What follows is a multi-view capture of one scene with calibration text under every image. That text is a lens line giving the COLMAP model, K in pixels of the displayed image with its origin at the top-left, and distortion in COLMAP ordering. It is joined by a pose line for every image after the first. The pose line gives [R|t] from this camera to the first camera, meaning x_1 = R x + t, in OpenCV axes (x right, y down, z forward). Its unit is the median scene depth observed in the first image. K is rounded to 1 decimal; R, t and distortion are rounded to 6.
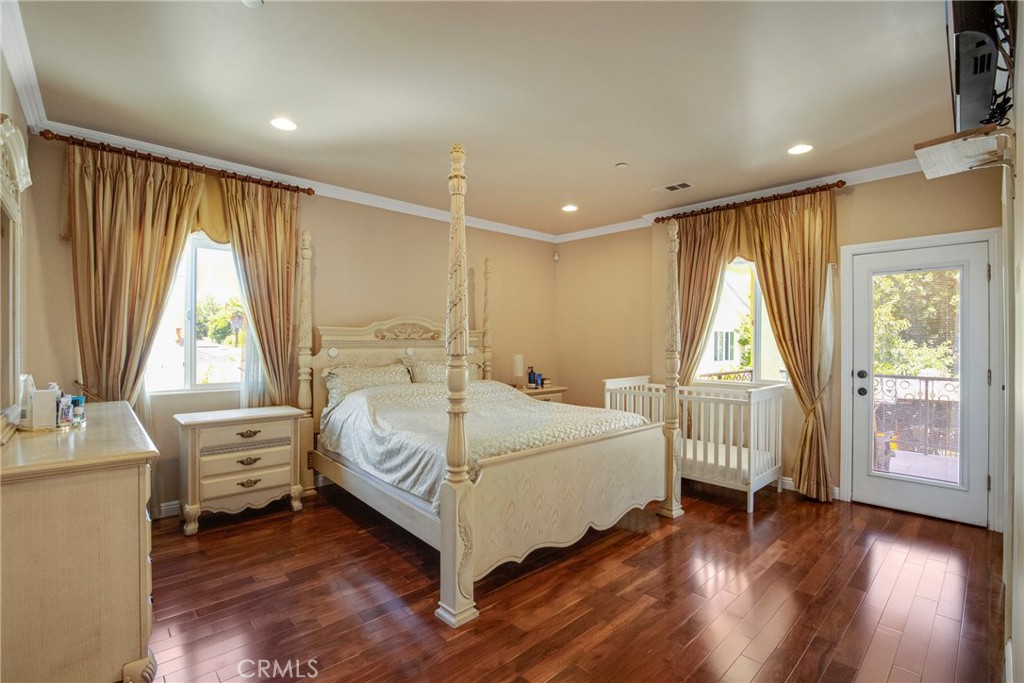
lens RADIAL K [[450.2, 0, 511.8], [0, 450.2, 343.9], [0, 0, 1]] dist [-0.014305, 0.000190]
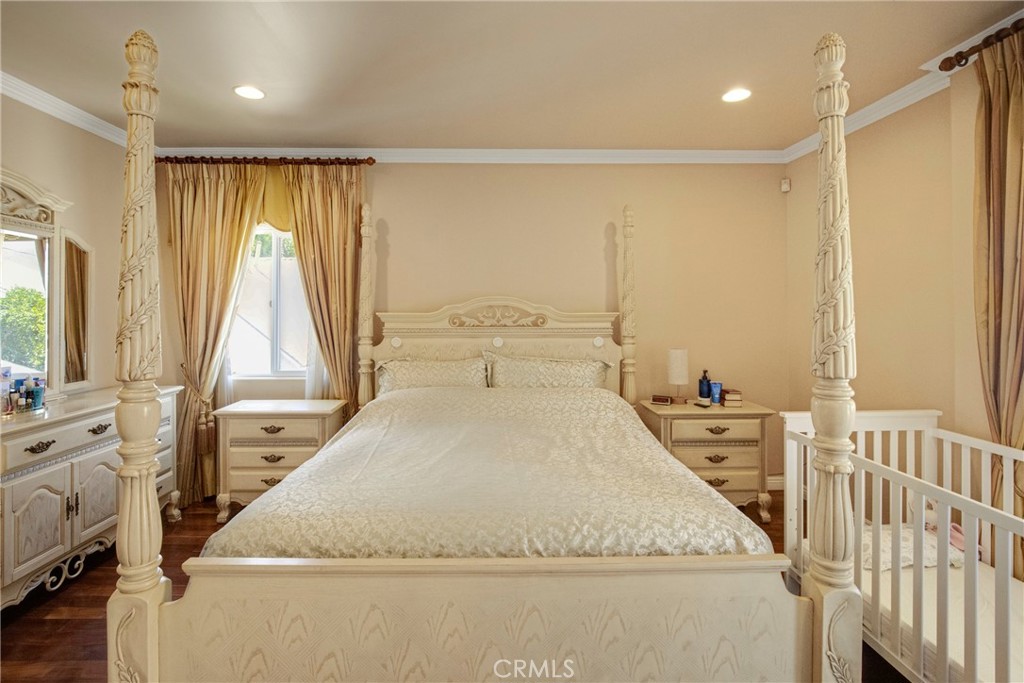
lens RADIAL K [[476.8, 0, 509.4], [0, 476.8, 312.3], [0, 0, 1]] dist [-0.014446, -0.000122]
pose [[0.759842, -0.005385, -0.650085, 0.374762], [0.000069, 0.999966, -0.008204, -0.032537], [0.650107, 0.006189, 0.759817, 0.471099]]
